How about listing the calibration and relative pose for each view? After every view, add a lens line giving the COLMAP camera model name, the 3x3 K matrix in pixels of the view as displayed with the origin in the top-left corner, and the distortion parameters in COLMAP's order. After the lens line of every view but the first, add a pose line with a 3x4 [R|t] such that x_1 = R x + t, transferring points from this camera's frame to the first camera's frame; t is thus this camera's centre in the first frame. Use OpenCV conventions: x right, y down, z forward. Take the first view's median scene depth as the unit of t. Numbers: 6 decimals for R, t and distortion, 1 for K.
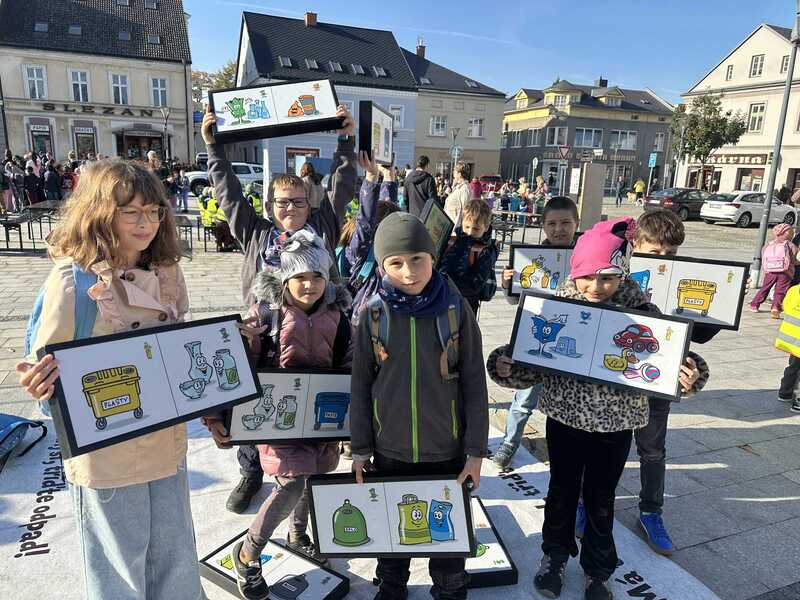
lens RADIAL K [[563.3, 0, 400.0], [0, 563.3, 300.0], [0, 0, 1]] dist [-0.003847, -0.020158]
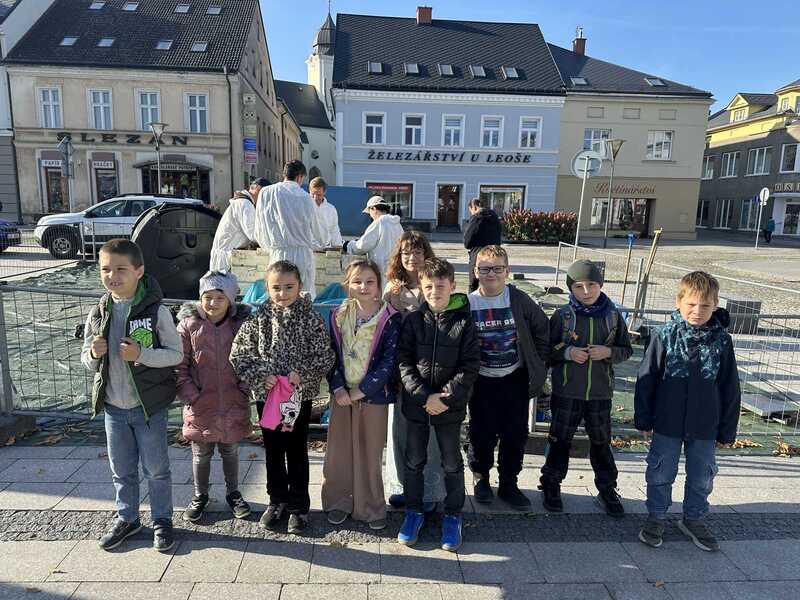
lens RADIAL K [[563.3, 0, 400.0], [0, 563.3, 300.0], [0, 0, 1]] dist [-0.003847, -0.020158]
pose [[0.947402, 0.036864, -0.317916, 0.184472], [-0.062526, 0.995522, -0.070894, -0.187284], [0.313879, 0.087043, 0.945465, 0.890862]]
